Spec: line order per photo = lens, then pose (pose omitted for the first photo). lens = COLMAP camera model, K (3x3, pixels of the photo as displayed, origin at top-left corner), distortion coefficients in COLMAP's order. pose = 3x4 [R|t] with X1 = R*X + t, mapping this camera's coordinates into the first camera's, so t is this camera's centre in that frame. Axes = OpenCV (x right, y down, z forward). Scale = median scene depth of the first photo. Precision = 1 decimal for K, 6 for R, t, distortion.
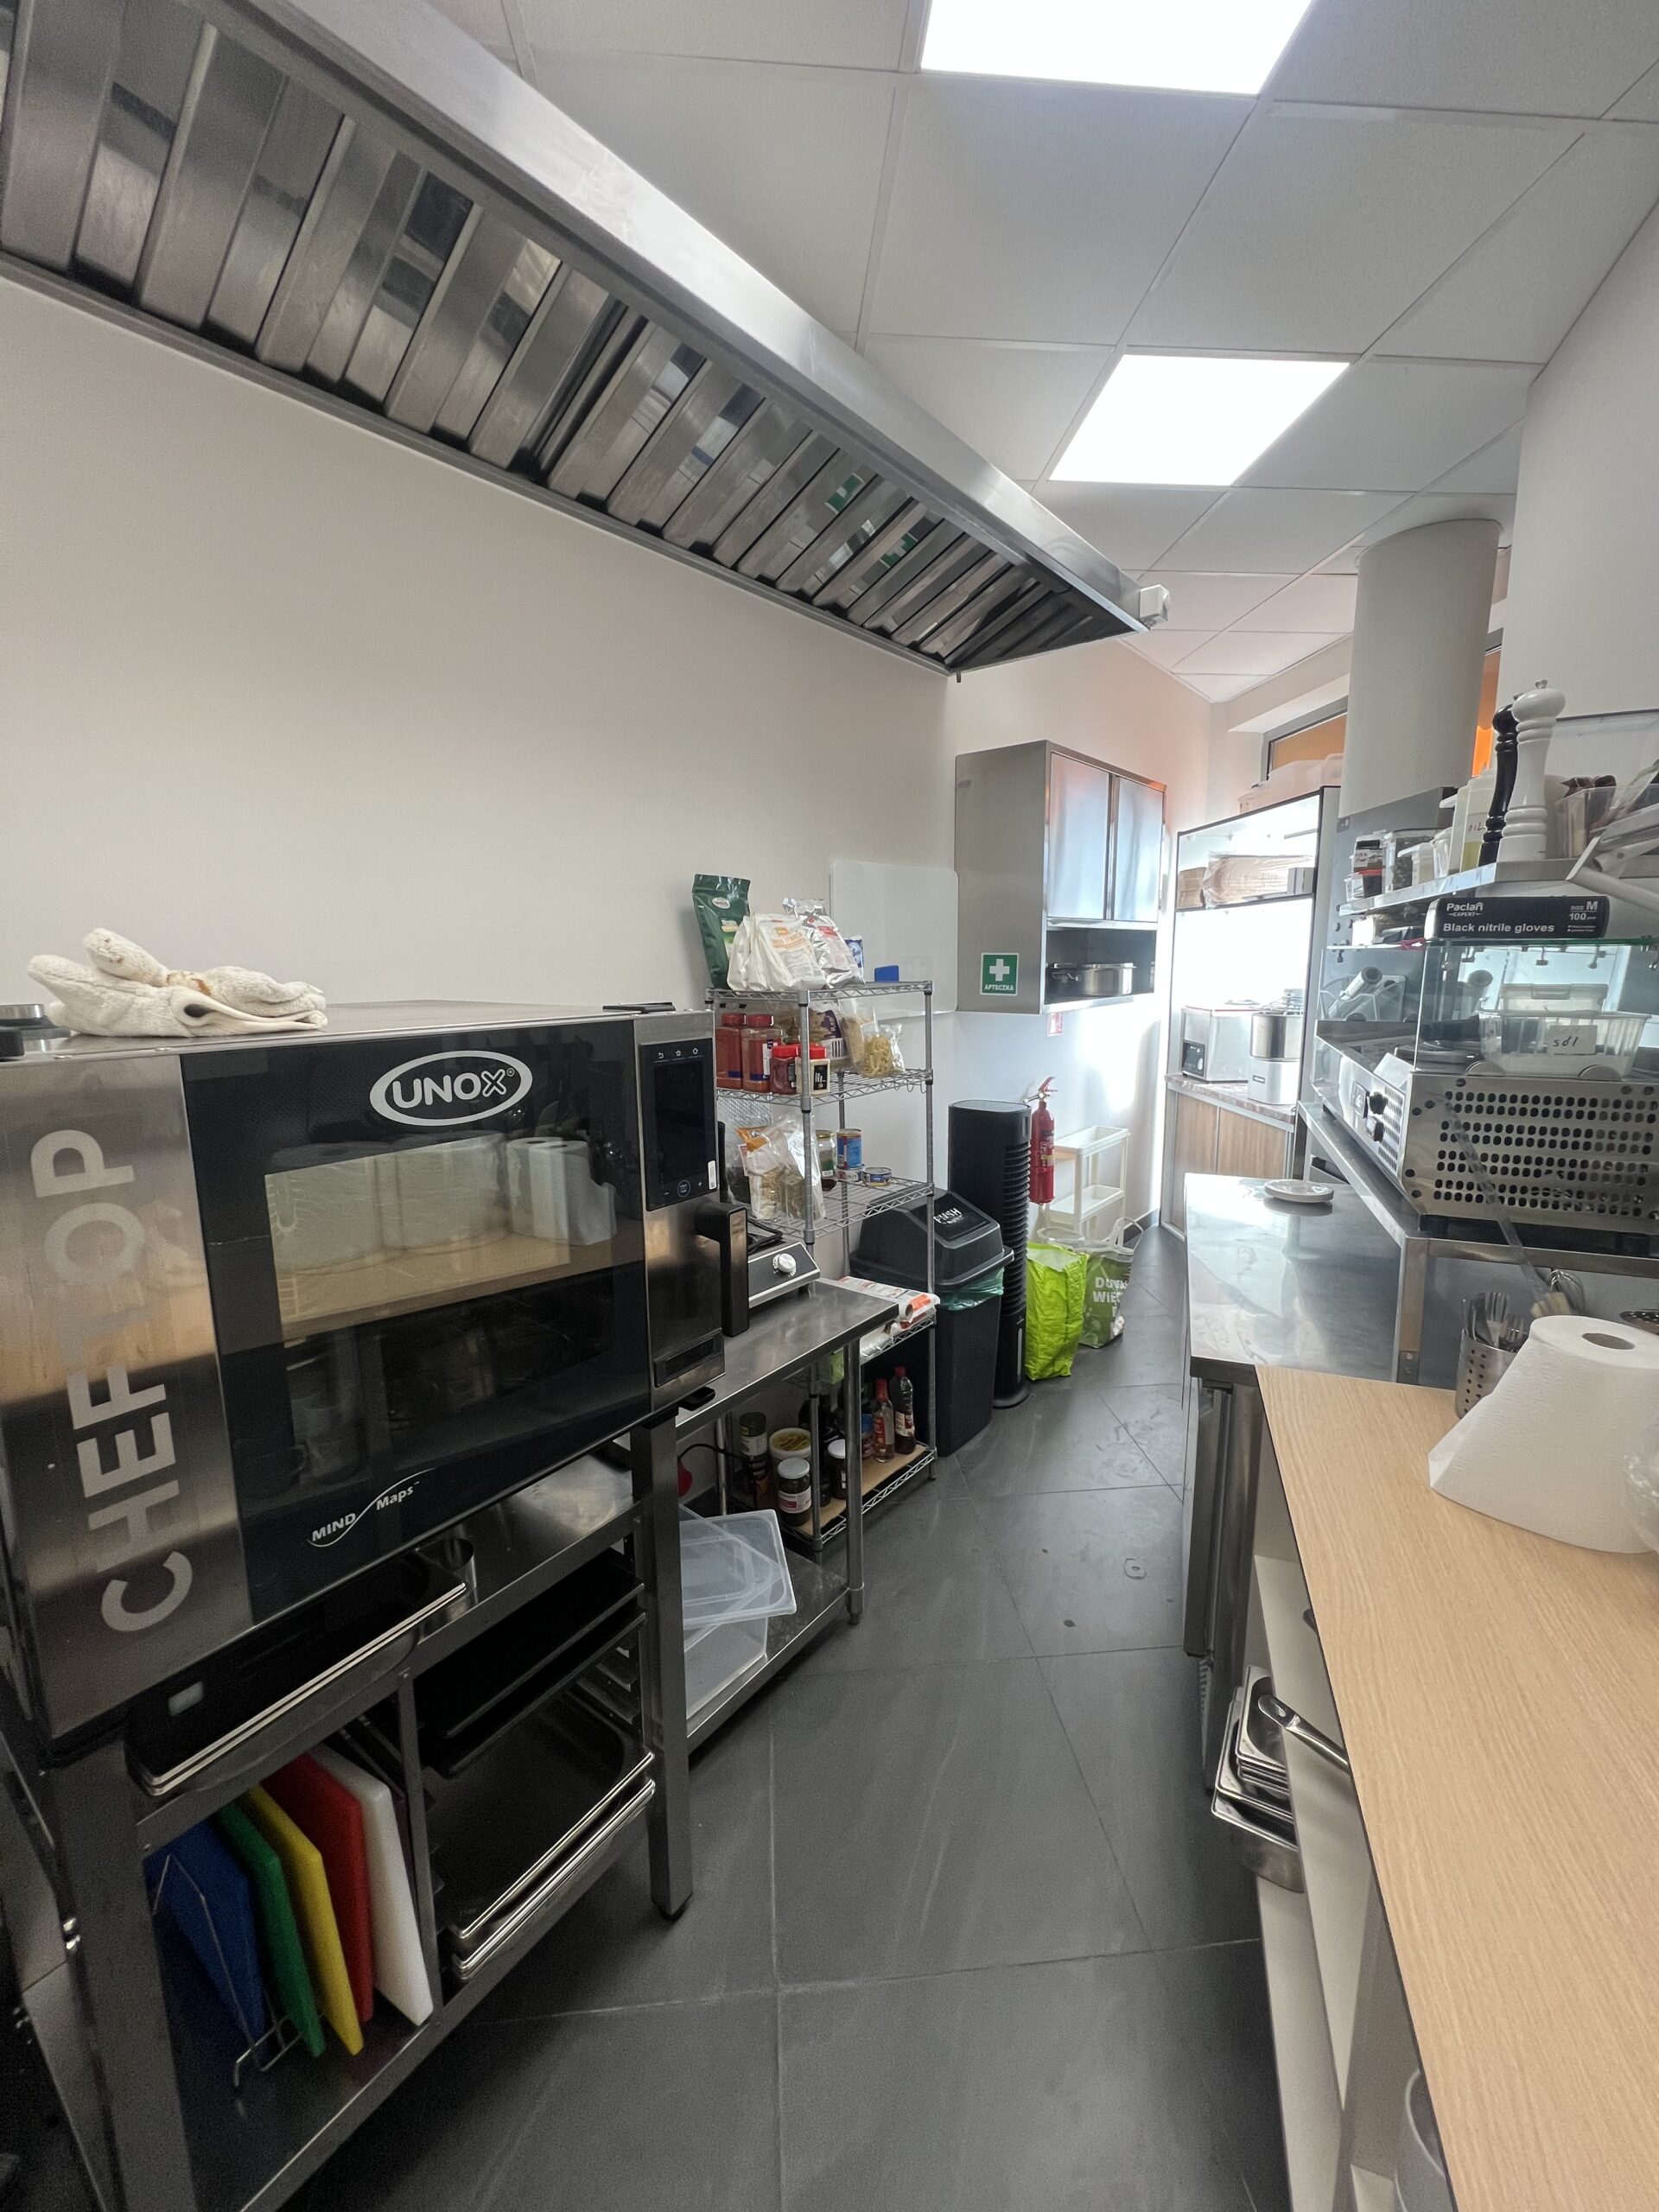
lens RADIAL K [[883.8, 0, 832.1], [0, 883.8, 1096.2], [0, 0, 1]] dist [-0.002932, 0.000095]
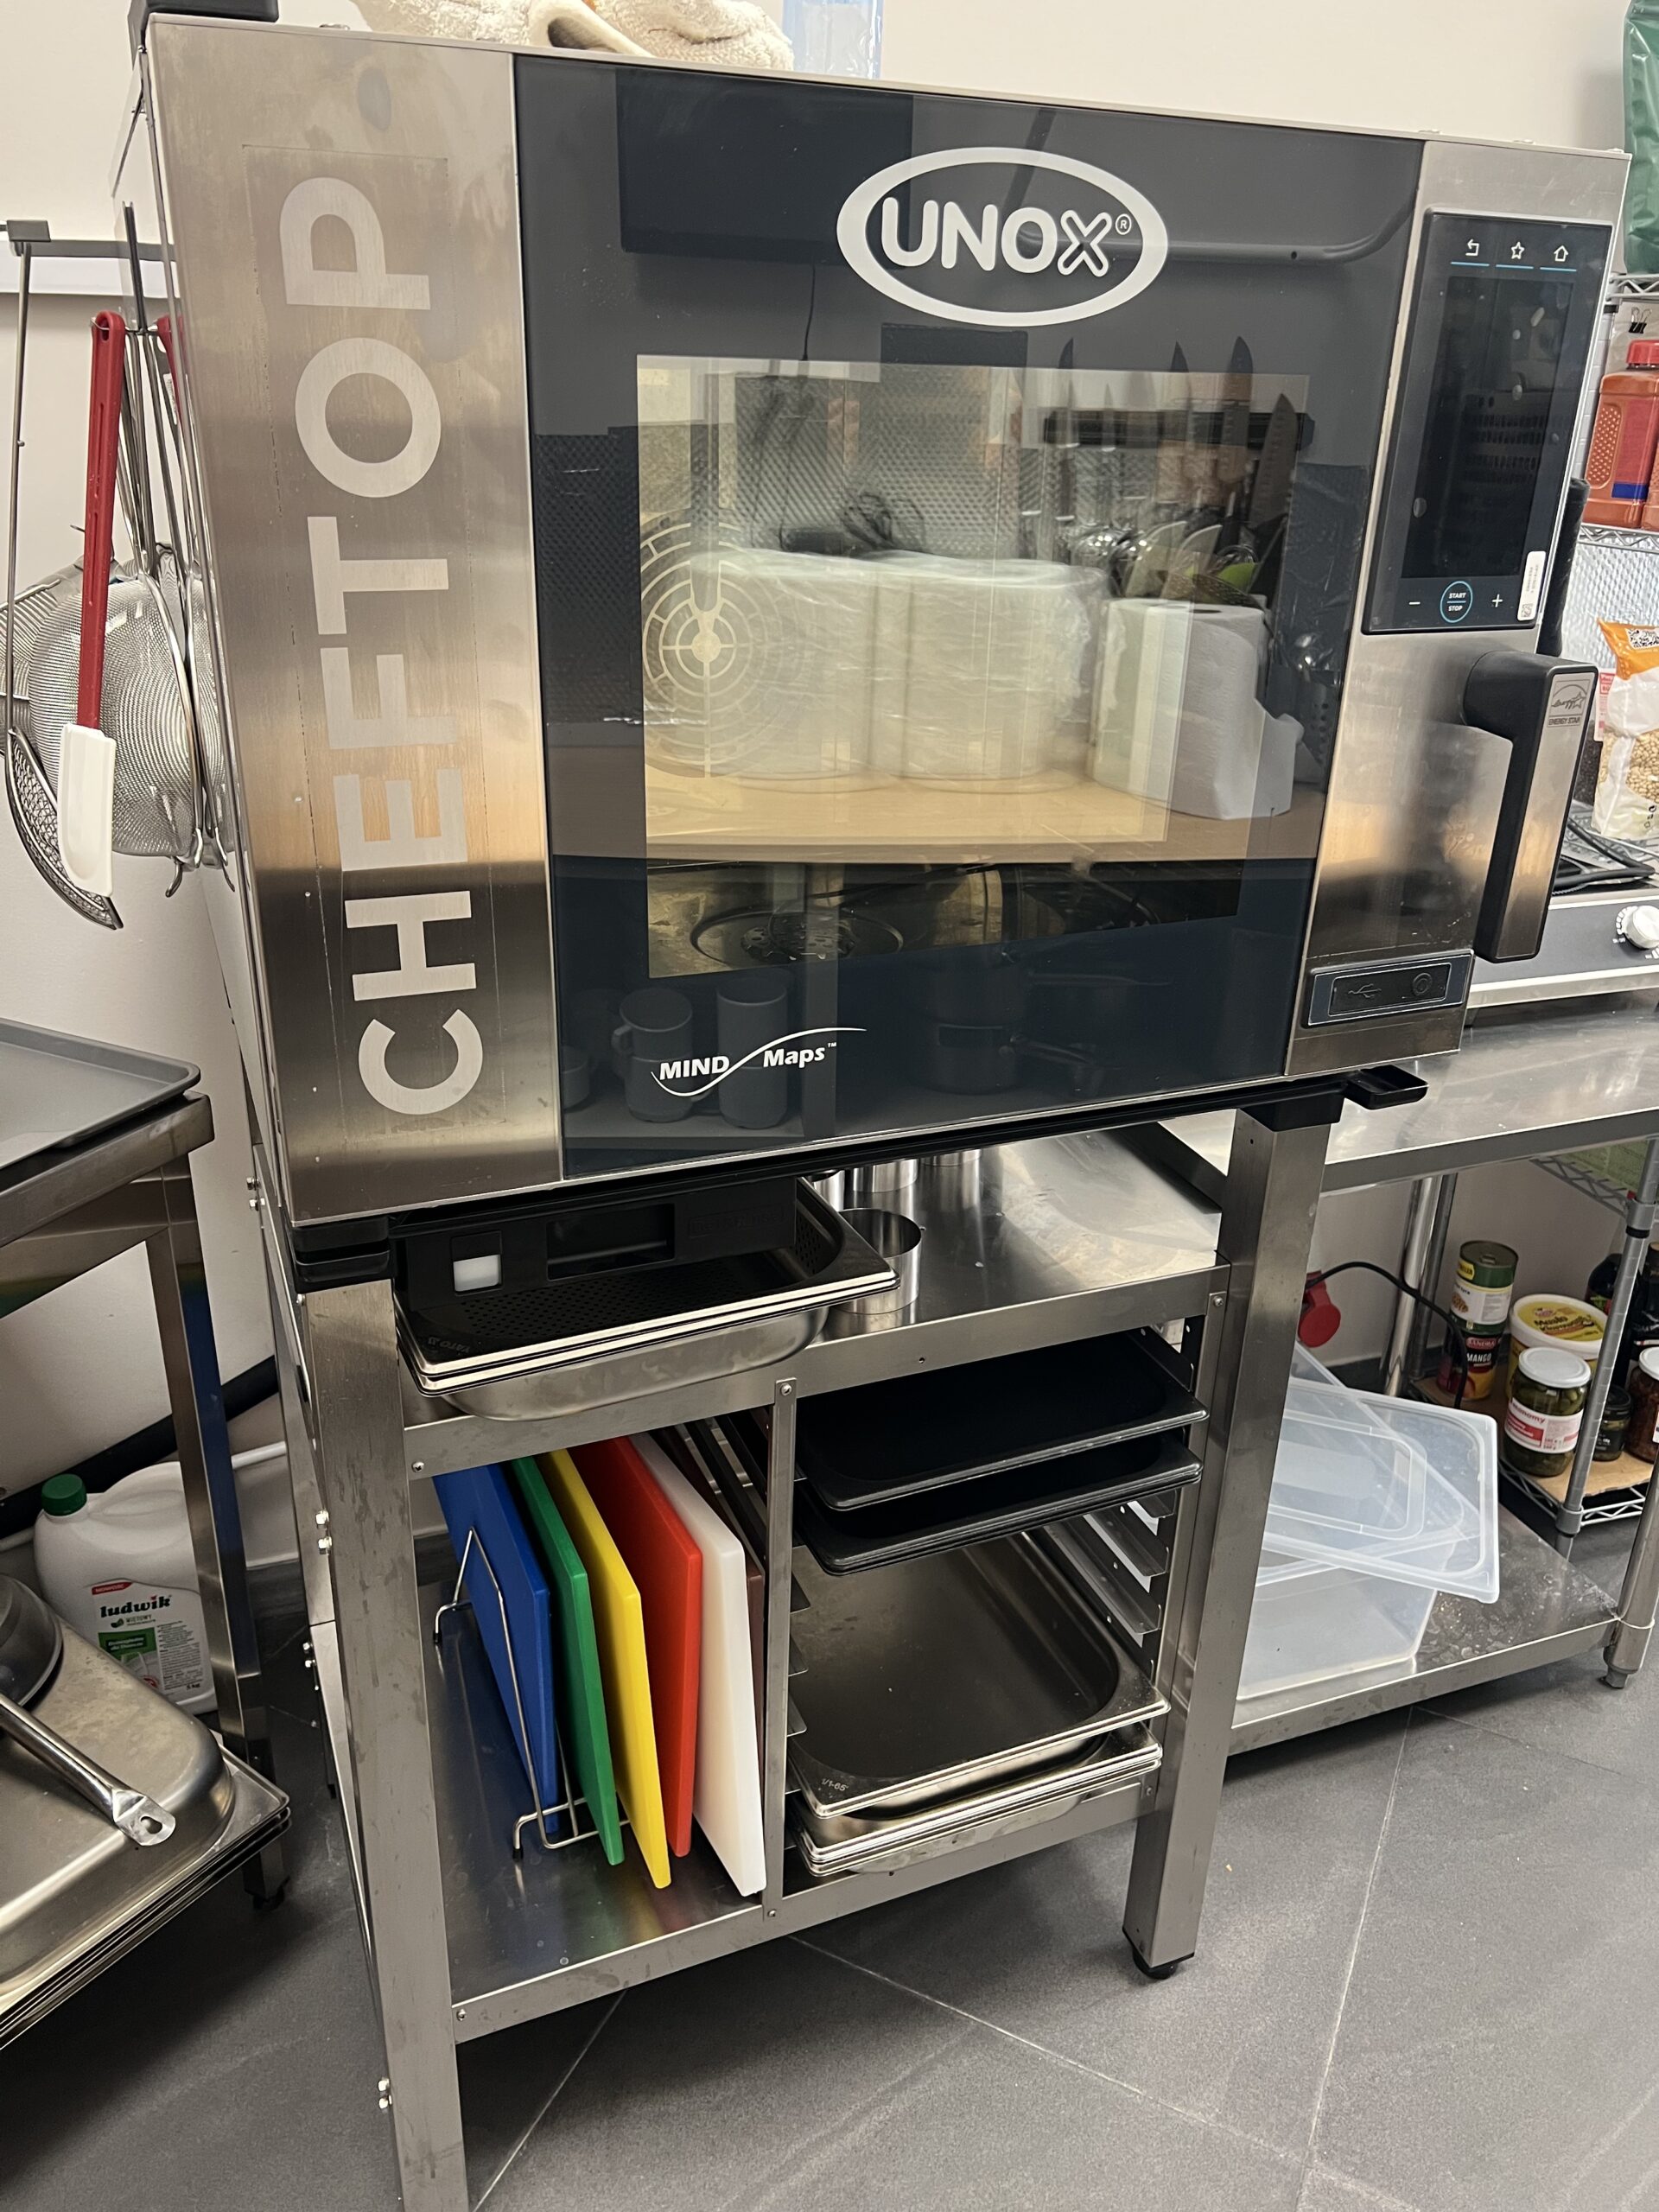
lens RADIAL K [[1679.5, 0, 823.1], [0, 1679.5, 1097.5], [0, 0, 1]] dist [0.051207, -0.070496]
pose [[0.856007, 0.238997, -0.458403, 0.005506], [-0.117262, 0.953372, 0.278086, 0.123340], [0.503490, -0.184290, 0.844118, 0.077666]]
